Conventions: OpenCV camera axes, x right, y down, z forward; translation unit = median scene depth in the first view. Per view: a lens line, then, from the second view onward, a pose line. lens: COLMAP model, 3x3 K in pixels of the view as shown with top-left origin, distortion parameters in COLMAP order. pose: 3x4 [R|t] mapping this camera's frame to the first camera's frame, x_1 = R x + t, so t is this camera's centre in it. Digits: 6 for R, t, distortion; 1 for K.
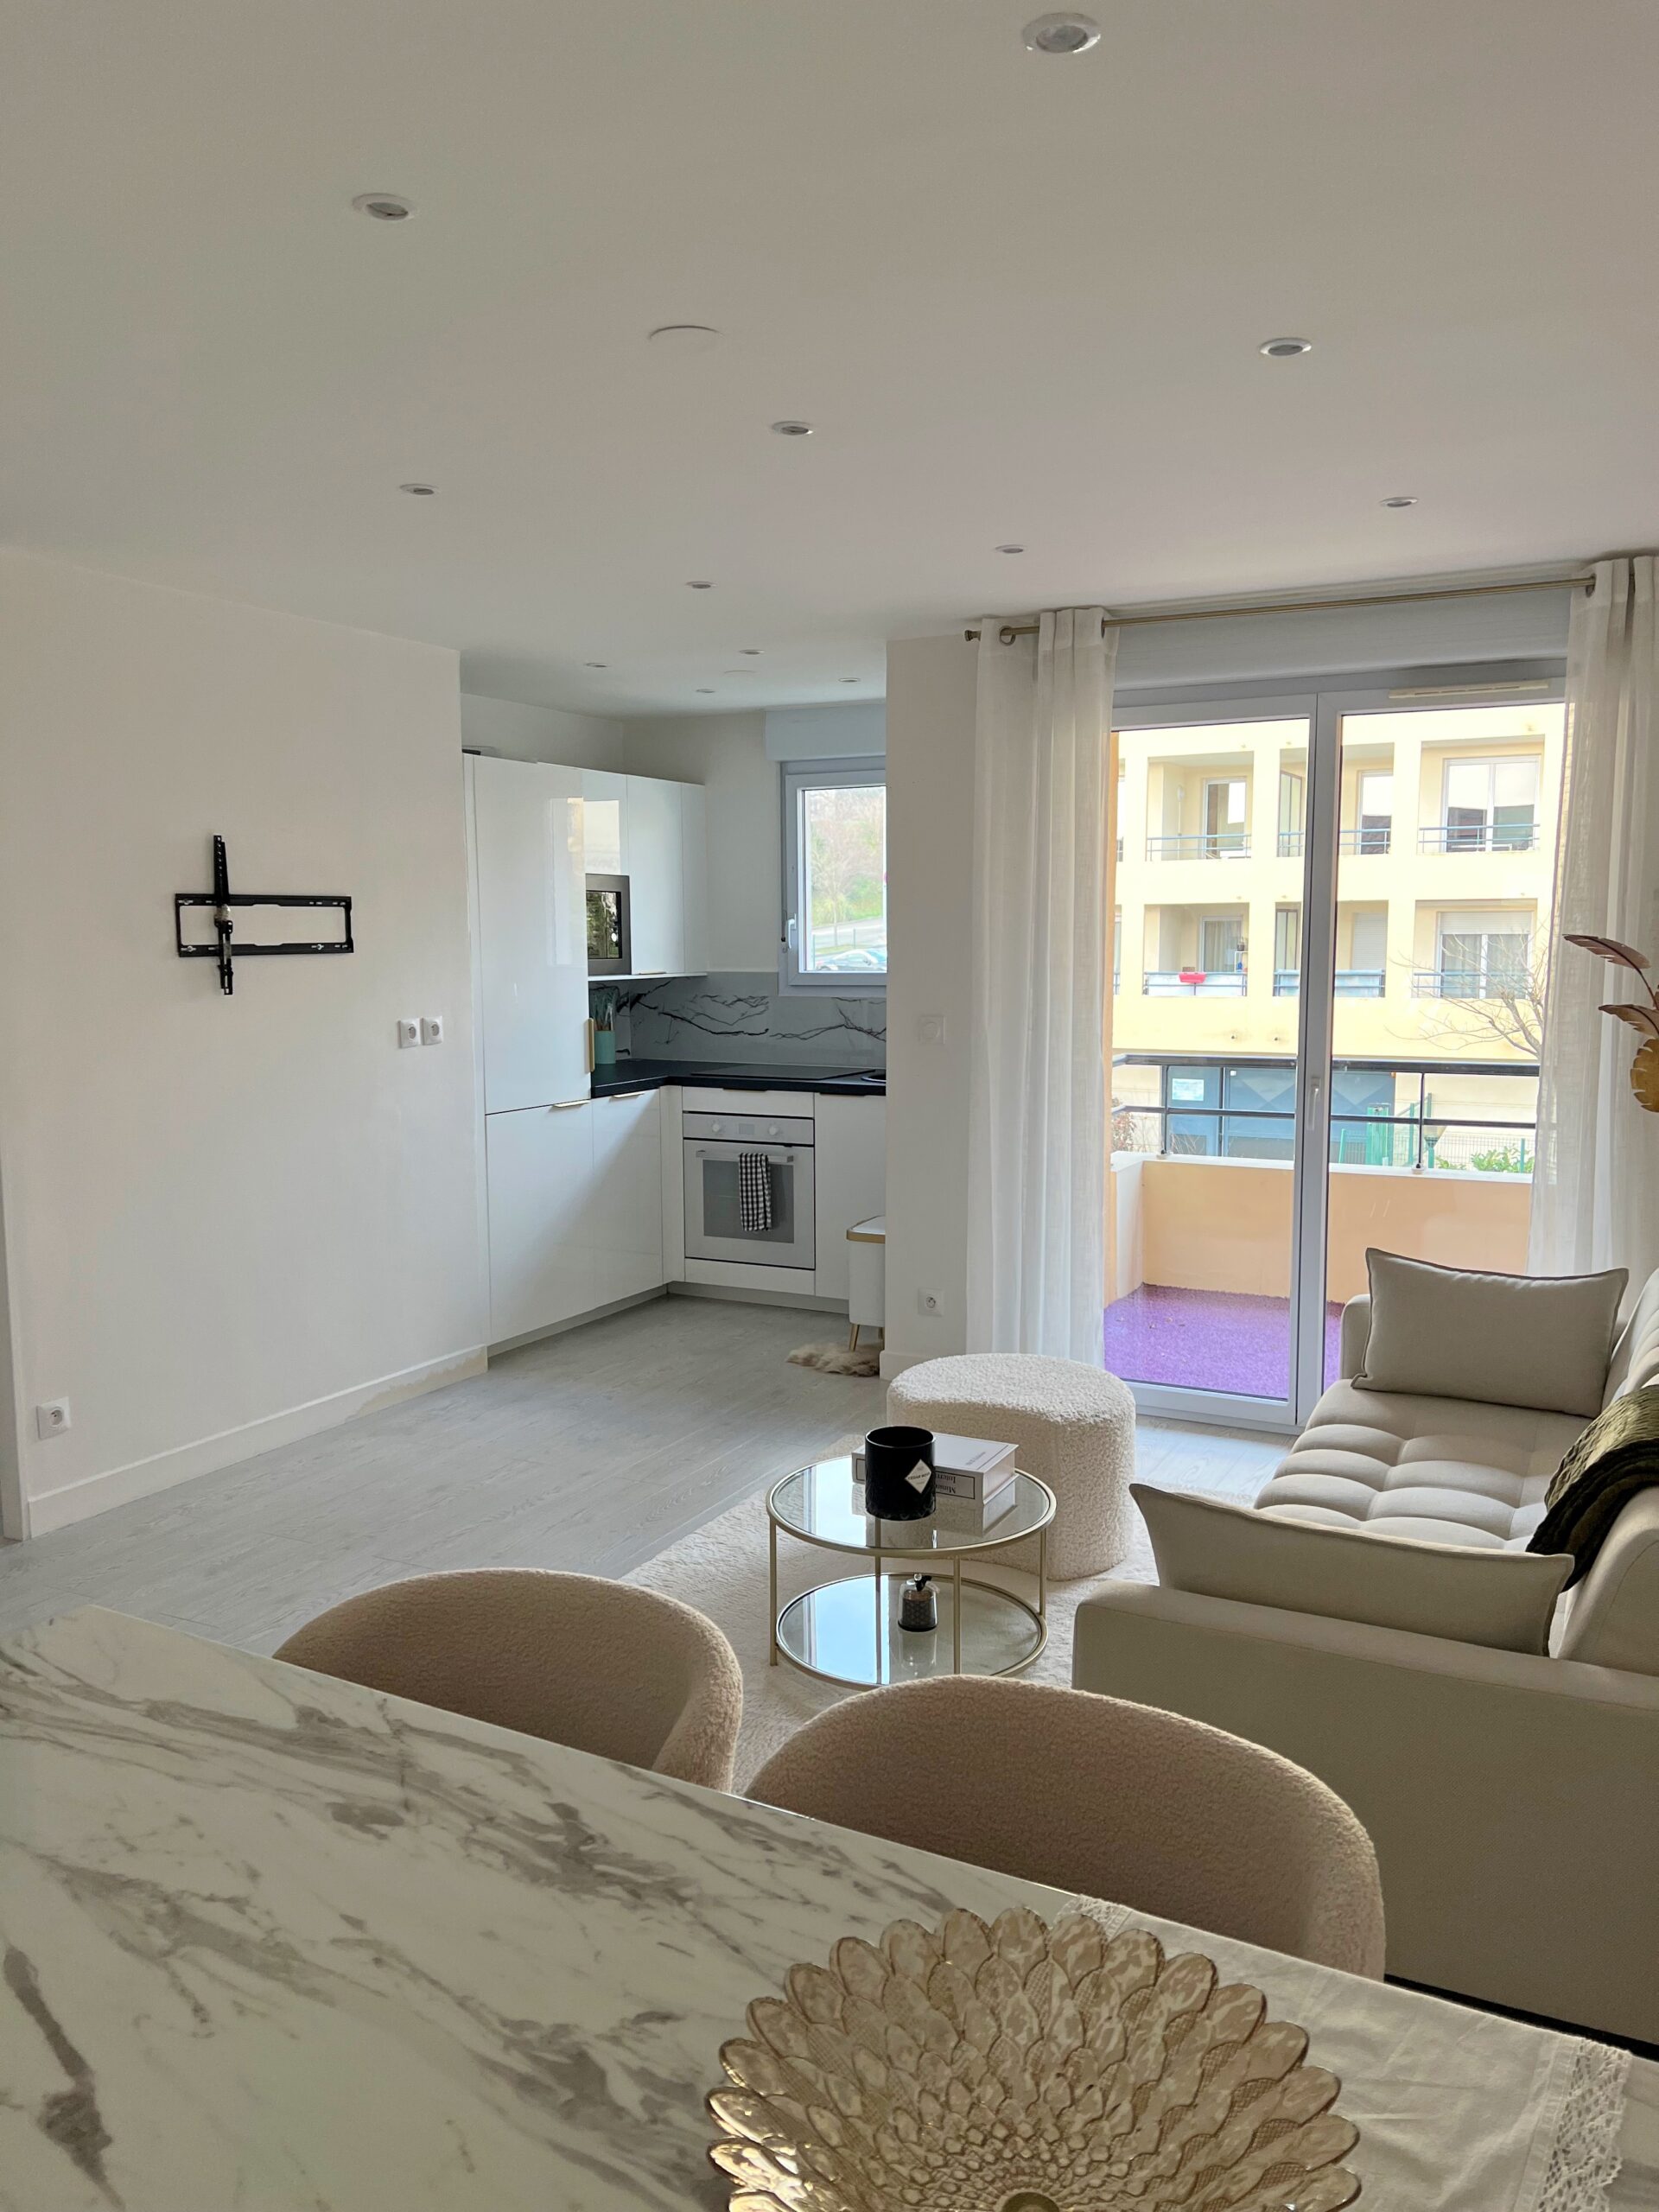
lens RADIAL K [[1661.4, 0, 841.2], [0, 1661.4, 1108.9], [0, 0, 1]] dist [0.032373, 0.000112]
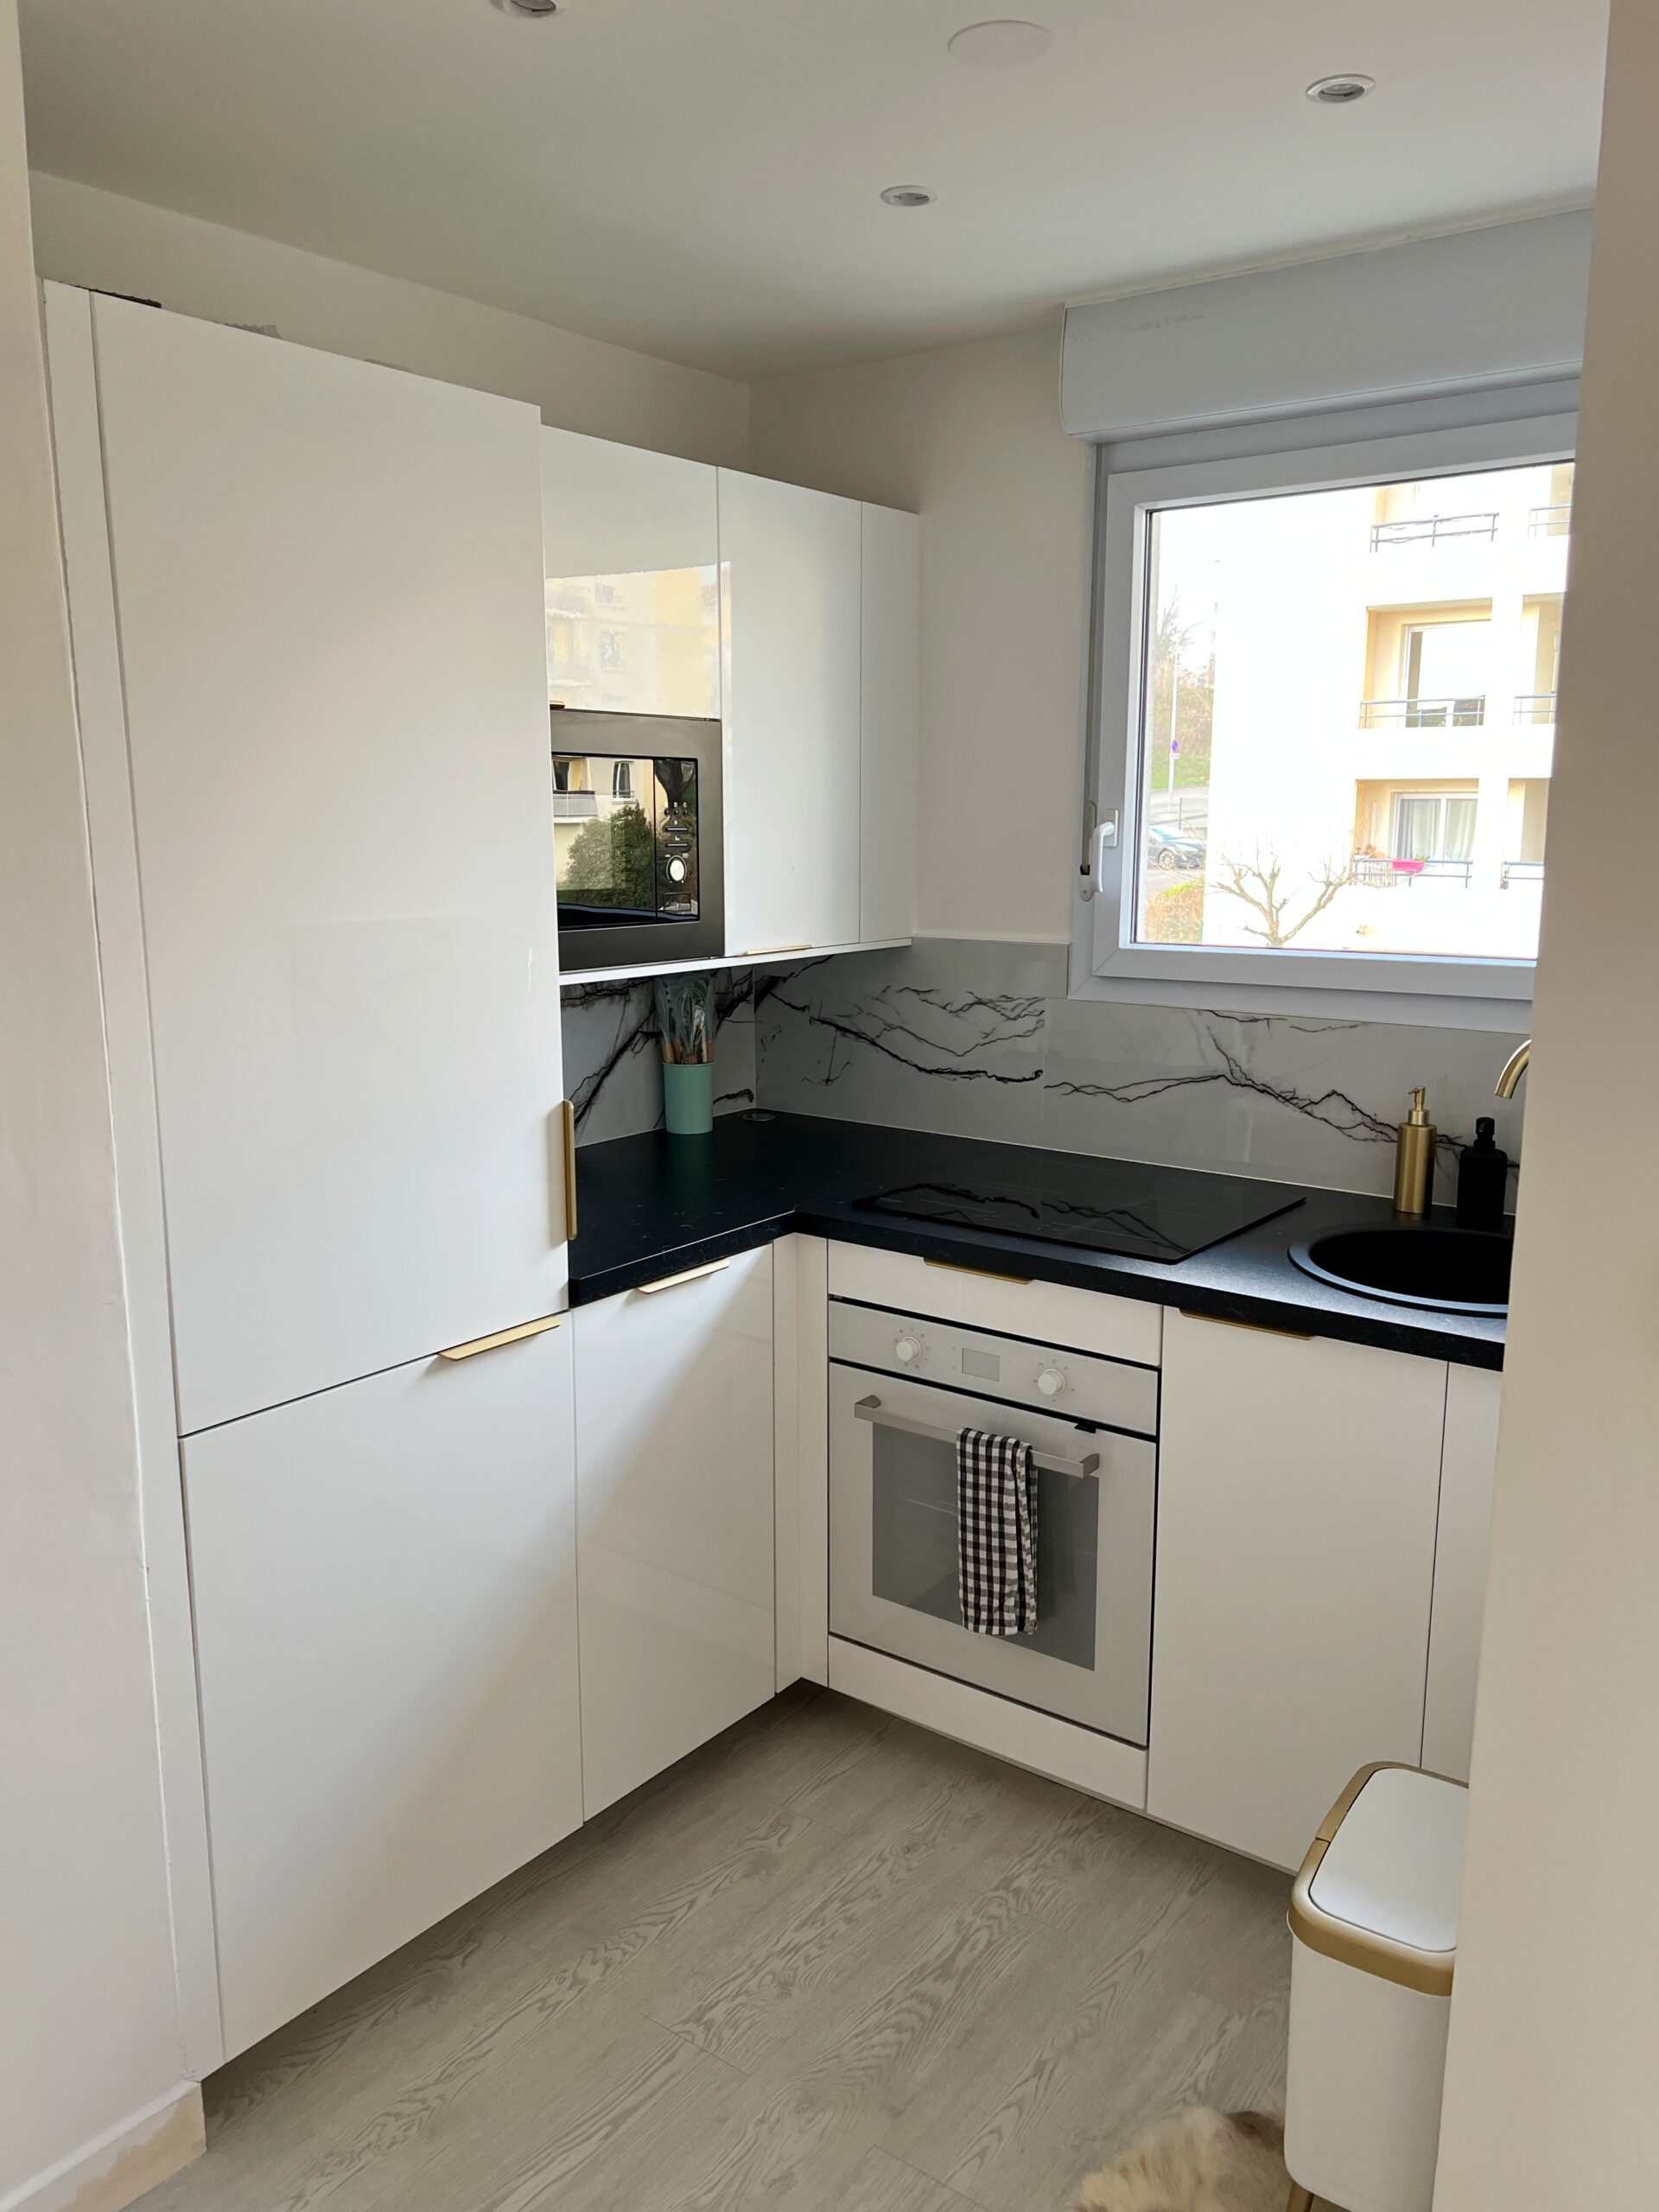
lens RADIAL K [[1676.6, 0, 819.8], [0, 1676.6, 1113.5], [0, 0, 1]] dist [0.071810, 0.000197]
pose [[0.985137, 0.036068, -0.167939, -0.029458], [-0.023564, 0.996840, 0.075864, -0.076650], [0.170145, -0.070780, 0.982874, 0.601187]]
